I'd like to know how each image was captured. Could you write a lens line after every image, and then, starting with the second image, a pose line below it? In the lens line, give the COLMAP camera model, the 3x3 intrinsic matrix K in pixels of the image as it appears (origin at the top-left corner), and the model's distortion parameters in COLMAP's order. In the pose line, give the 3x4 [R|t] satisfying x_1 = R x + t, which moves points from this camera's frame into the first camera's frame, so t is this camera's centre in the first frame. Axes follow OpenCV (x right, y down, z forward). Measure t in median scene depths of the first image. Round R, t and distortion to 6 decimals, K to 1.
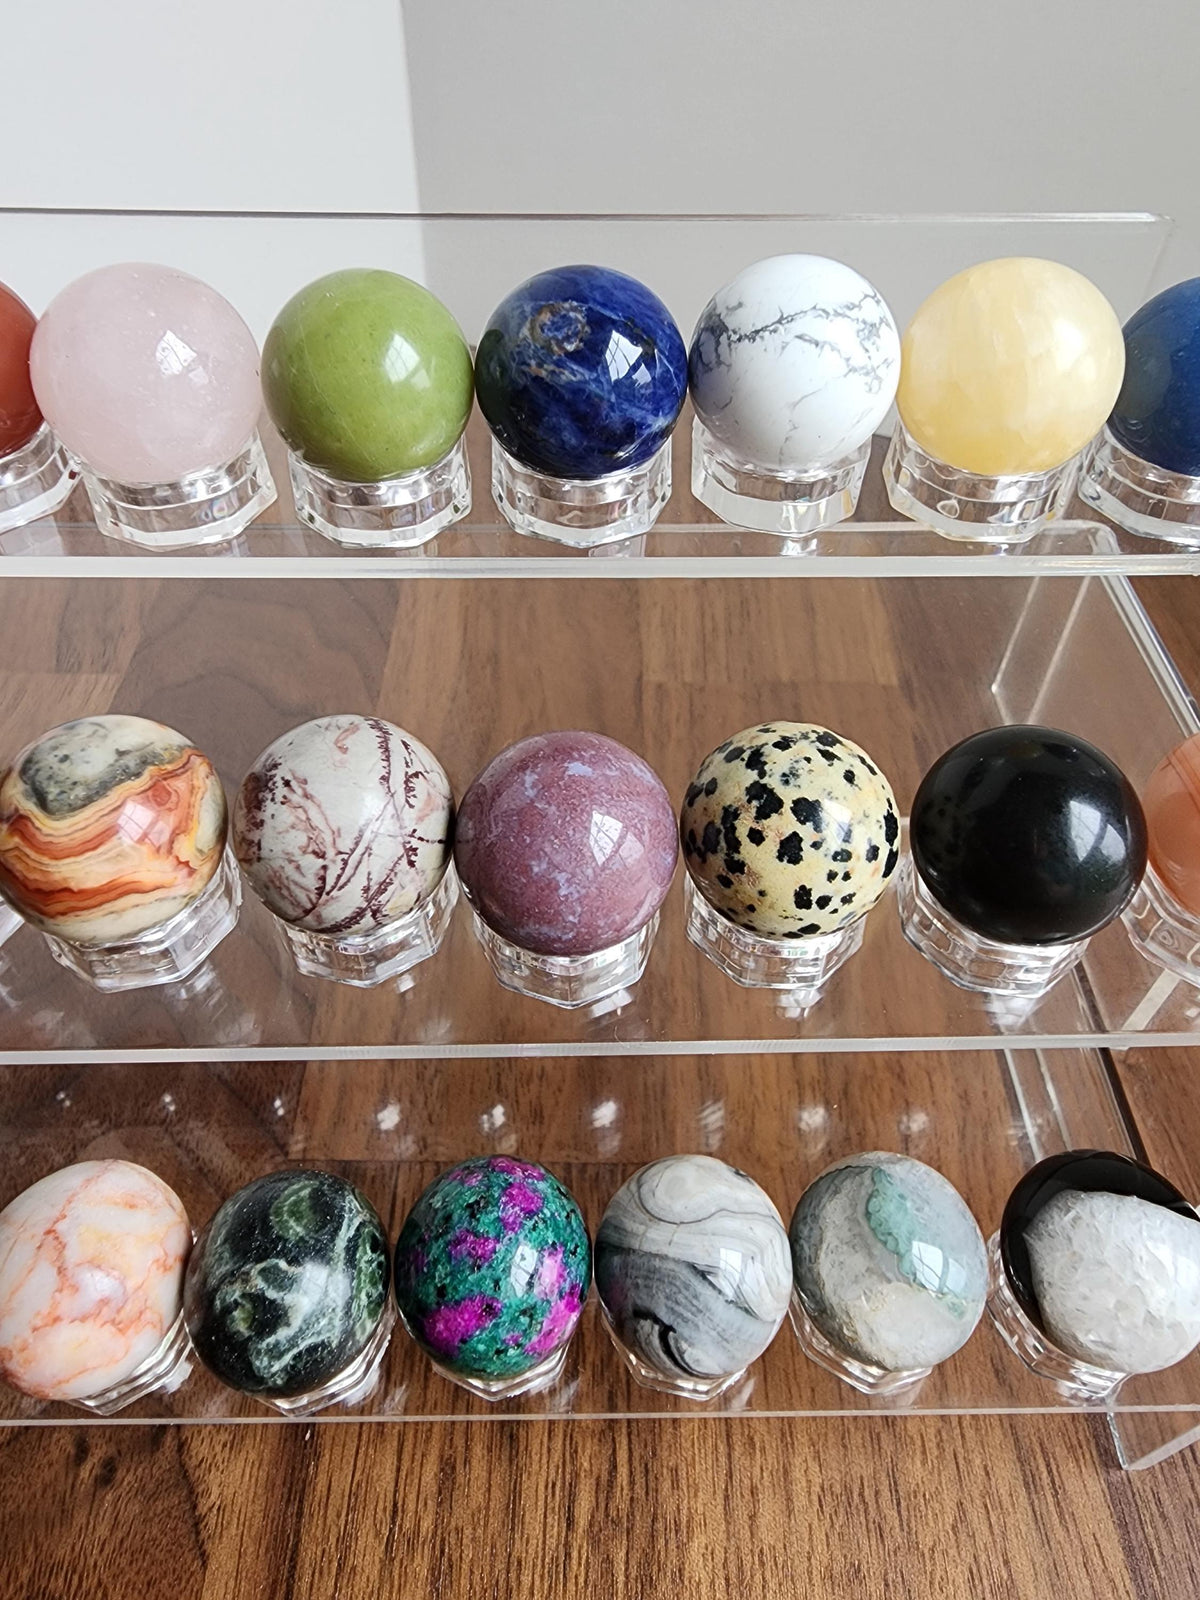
lens RADIAL K [[1108.9, 0, 596.9], [0, 1108.9, 663.4], [0, 0, 1]] dist [0.009748, -0.004402]
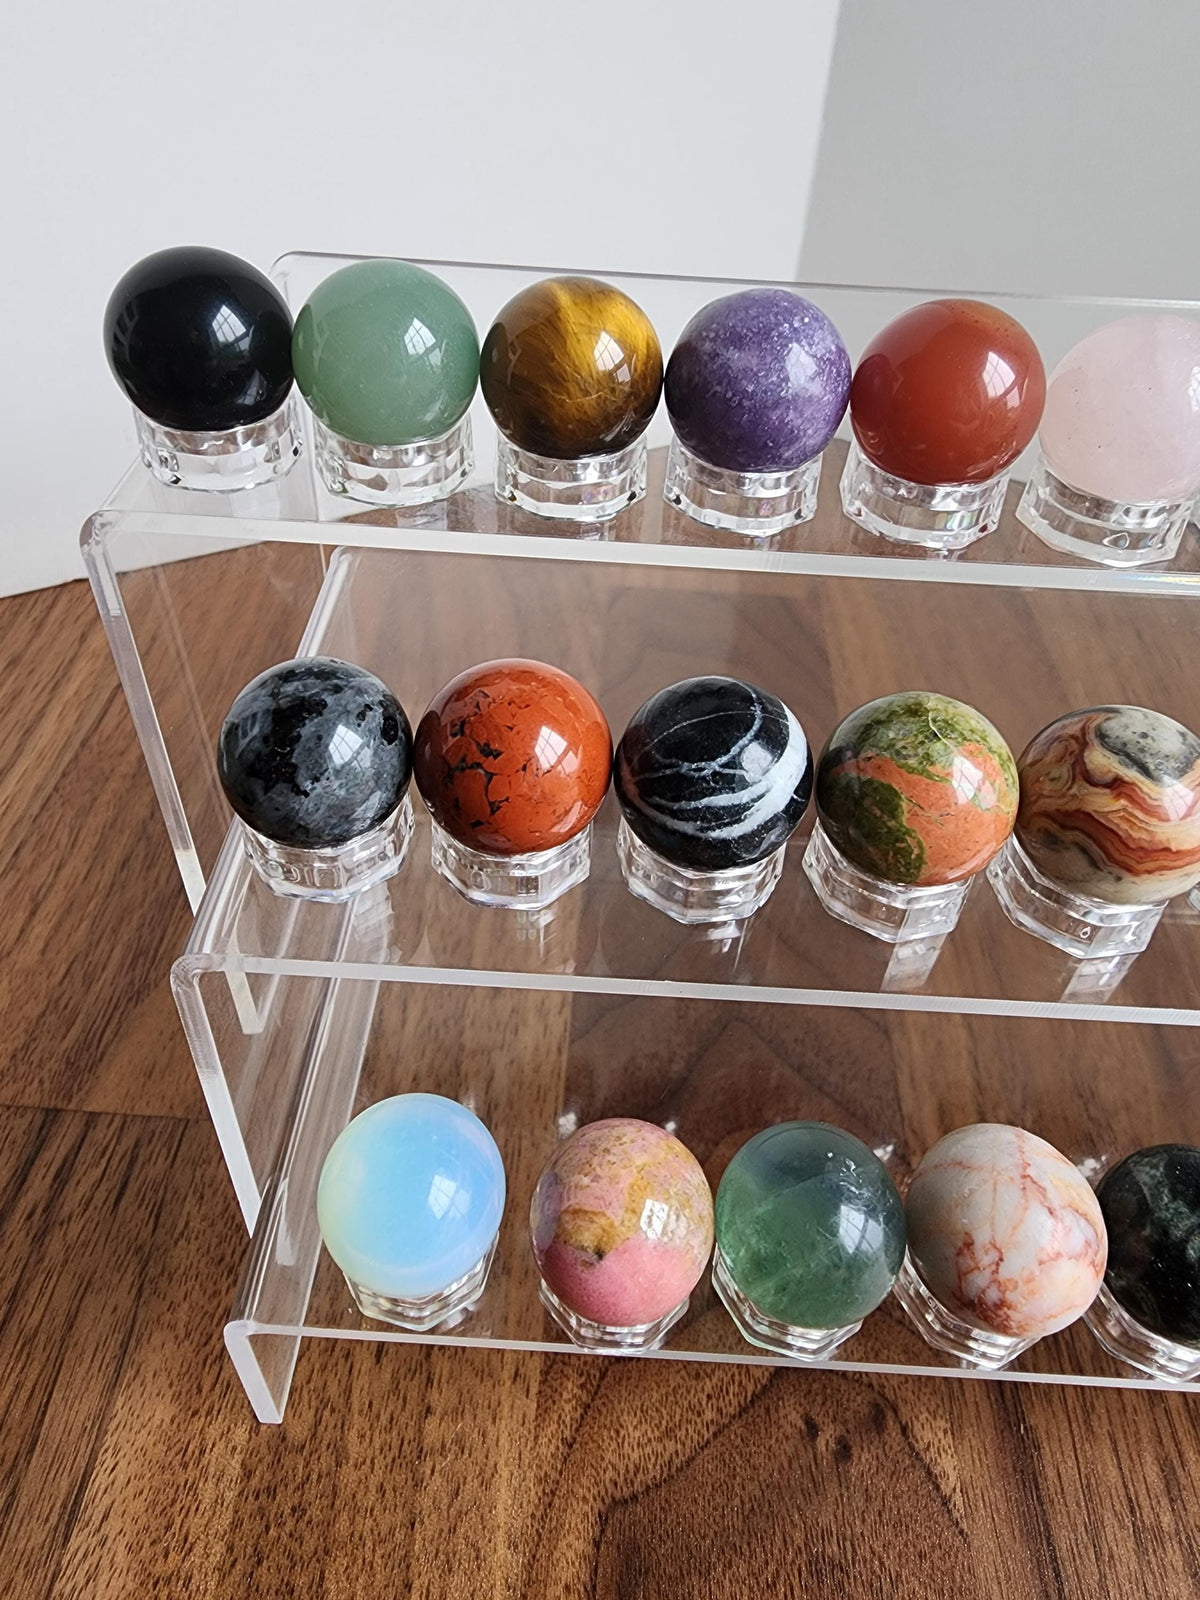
lens RADIAL K [[1108.4, 0, 598.9], [0, 1108.4, 682.0], [0, 0, 1]] dist [-0.003035, 0.004363]
pose [[0.998415, 0.053735, -0.016737, -0.934784], [-0.054848, 0.995657, -0.075226, 0.134759], [0.012622, 0.076025, 0.997026, -0.129097]]
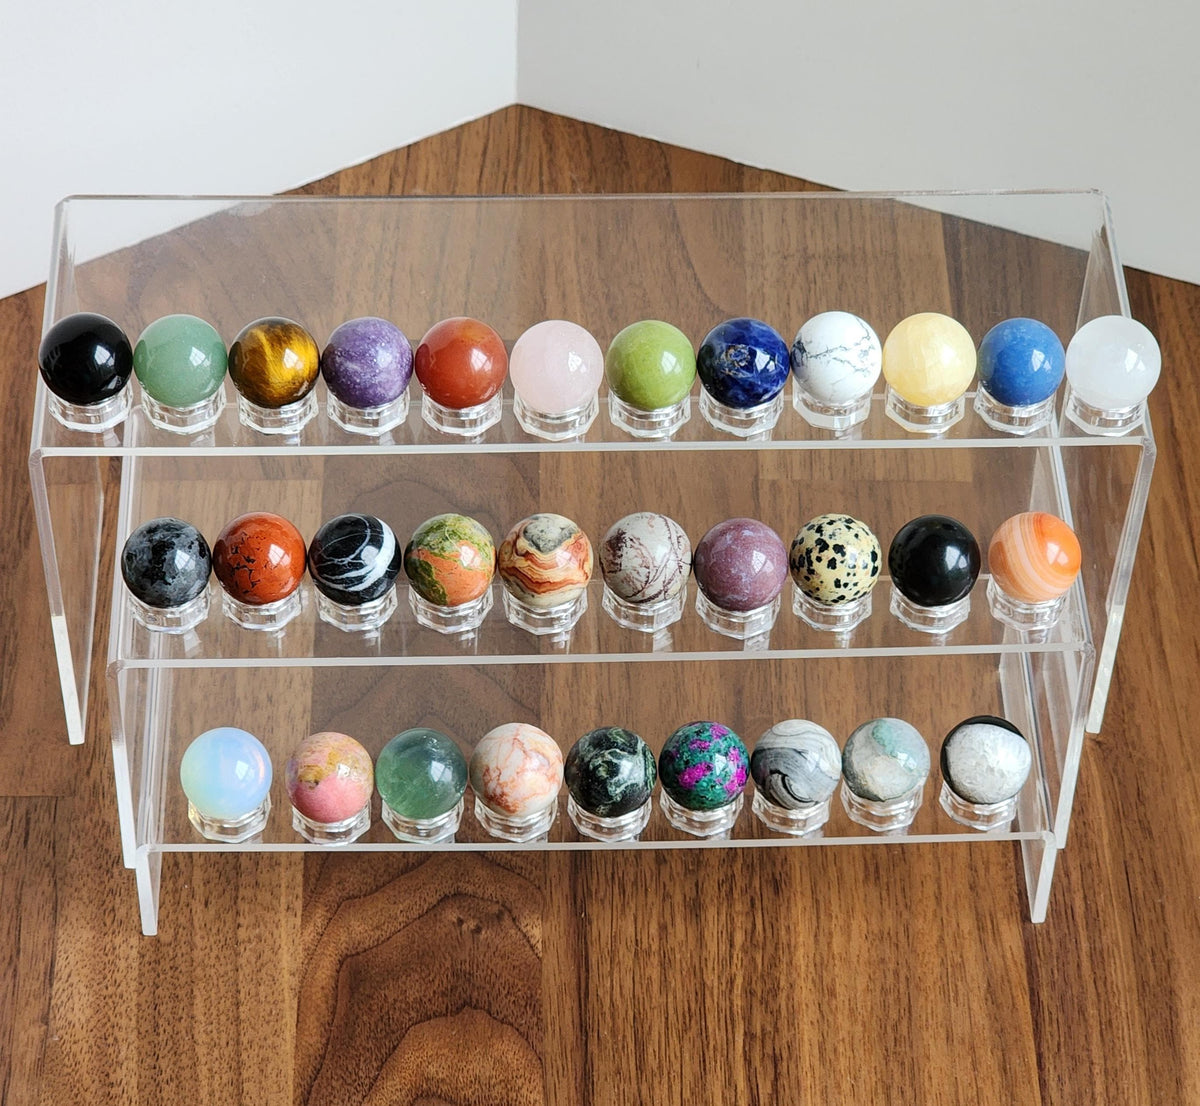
lens RADIAL K [[3603.3, 0, 629.6], [0, 3603.3, 662.9], [0, 0, 1]] dist [-1.105161, 22.776450]
pose [[0.999567, -0.012213, 0.026754, -0.462339], [0.009604, 0.995377, 0.095564, -0.358507], [-0.027797, -0.095266, 0.995064, -6.498196]]
